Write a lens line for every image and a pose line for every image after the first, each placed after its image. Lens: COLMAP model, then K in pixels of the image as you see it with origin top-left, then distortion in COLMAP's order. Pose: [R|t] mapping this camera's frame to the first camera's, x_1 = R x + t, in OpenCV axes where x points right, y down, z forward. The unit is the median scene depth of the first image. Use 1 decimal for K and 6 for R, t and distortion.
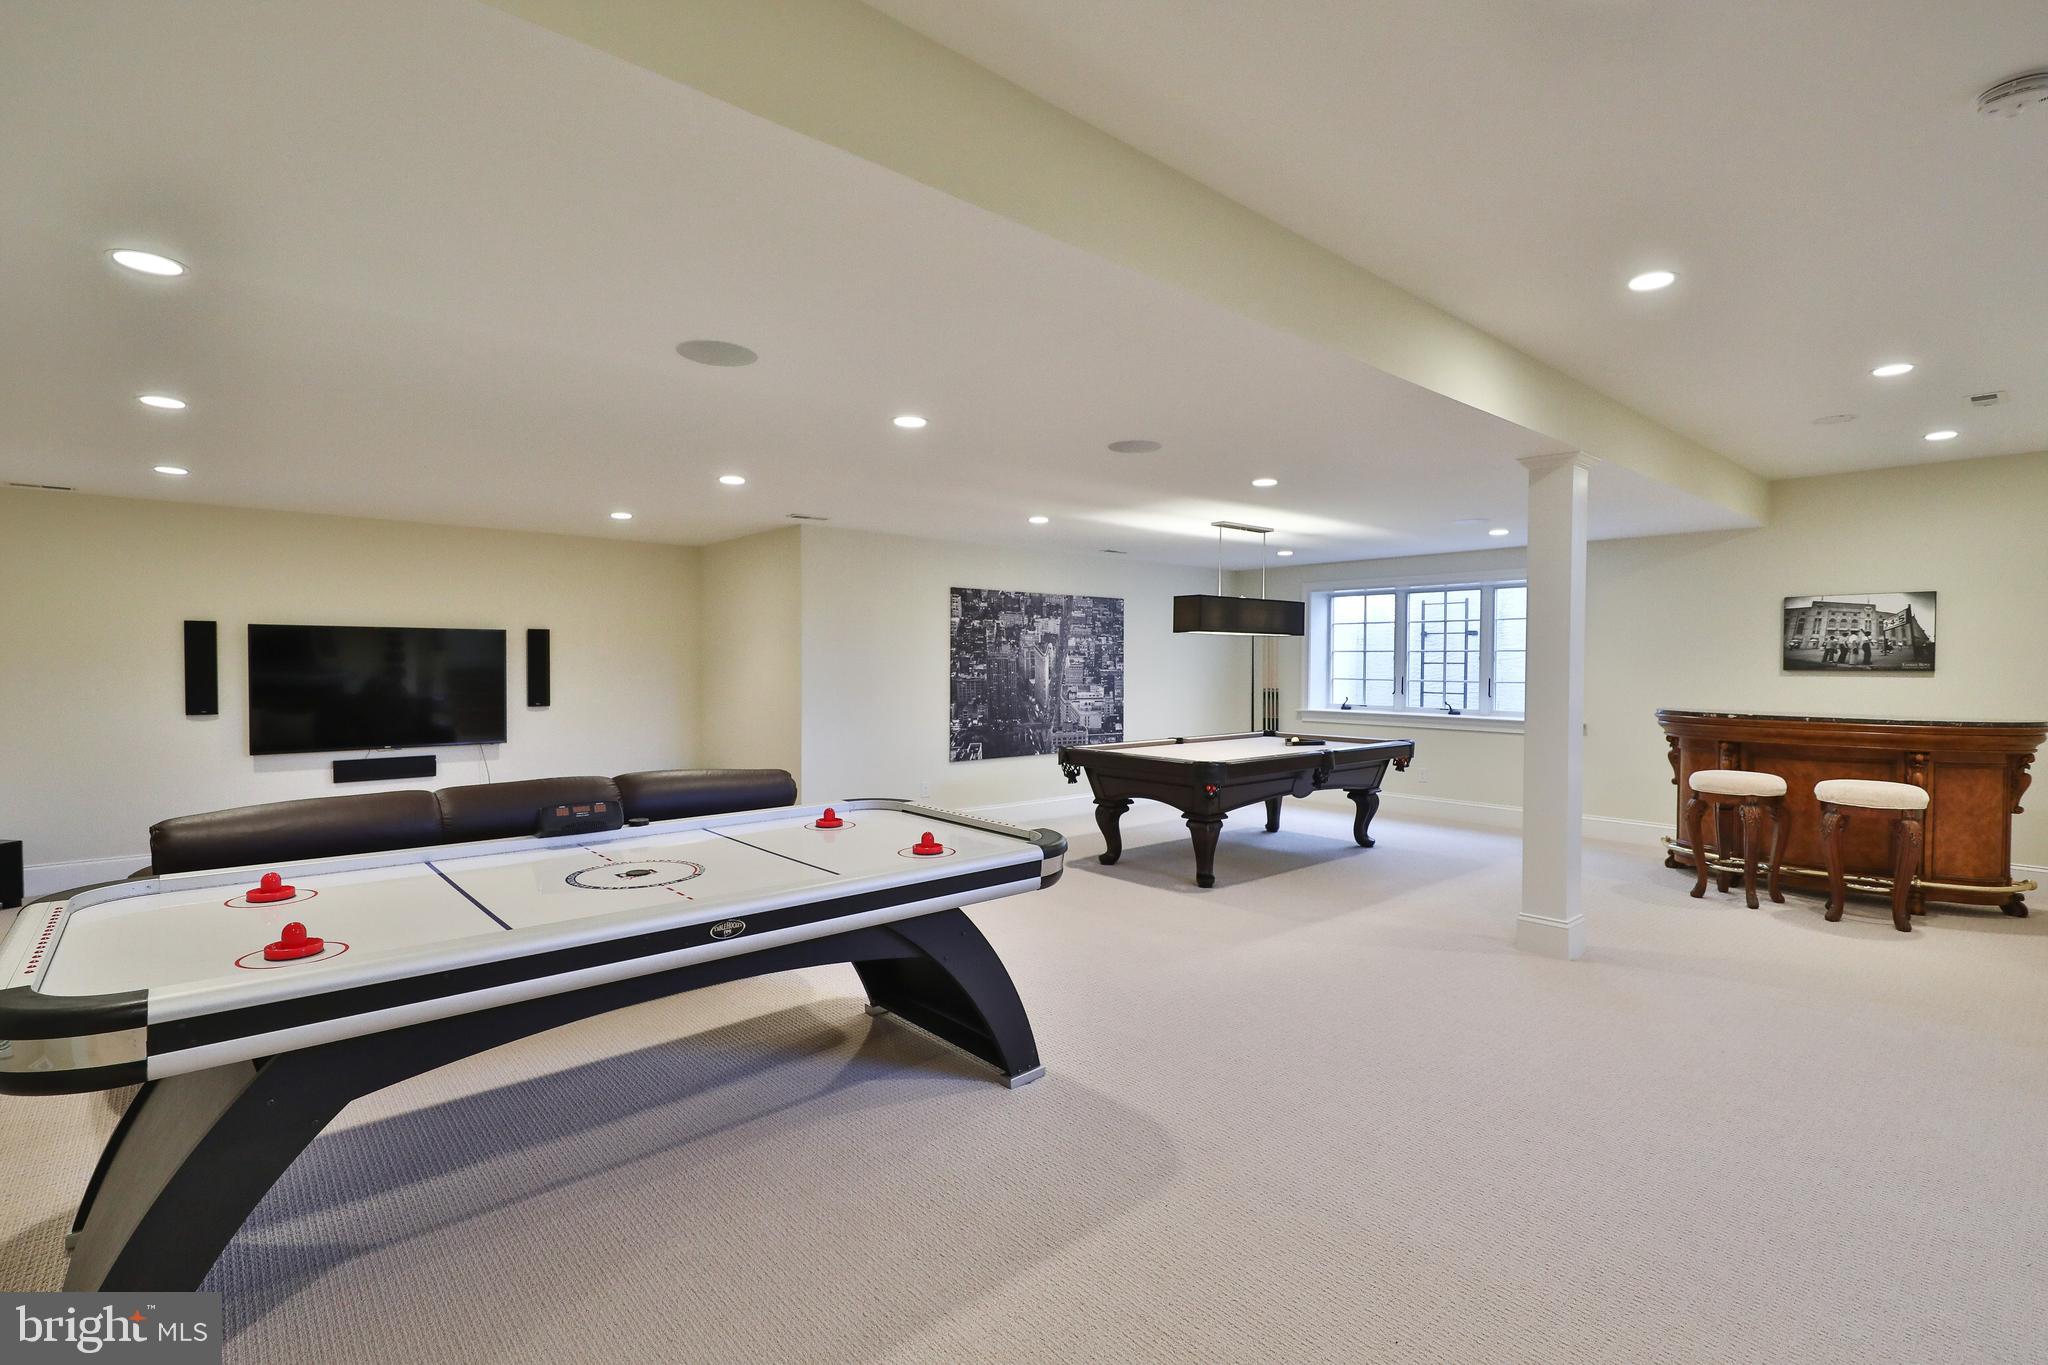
lens RADIAL K [[977.8, 0, 1070.4], [0, 977.8, 670.6], [0, 0, 1]] dist [0.011394, -0.000338]
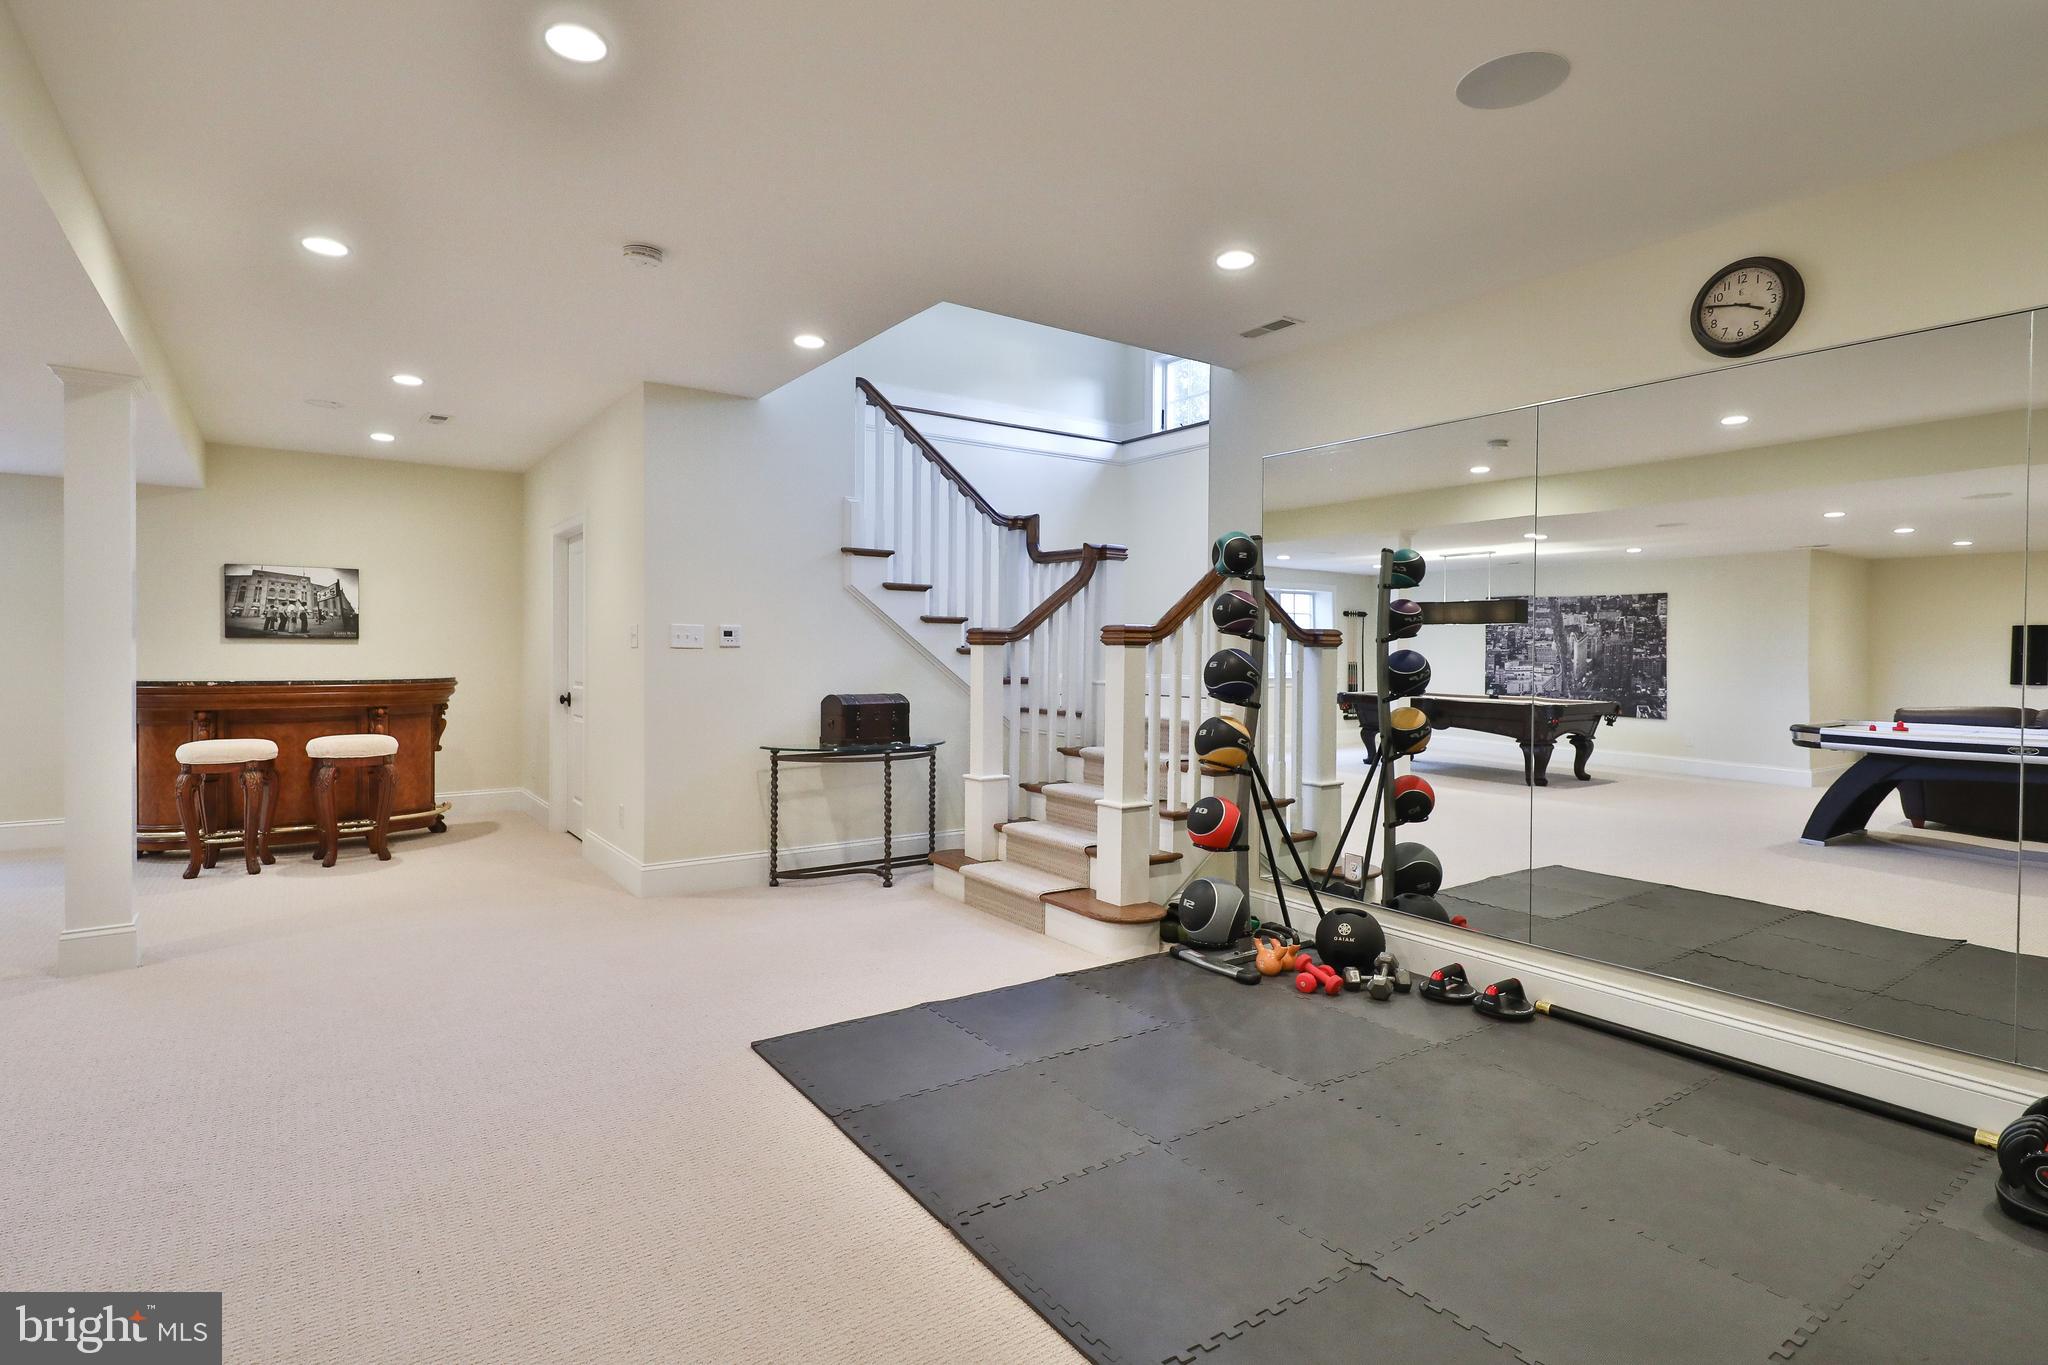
lens RADIAL K [[1036.8, 0, 1033.0], [0, 1036.8, 651.6], [0, 0, 1]] dist [-0.001138, -0.000030]
pose [[0.107514, -0.004851, 0.994192, -0.234436], [0.005486, 0.999976, 0.004286, 0.014401], [-0.994188, 0.004993, 0.107538, 0.090778]]
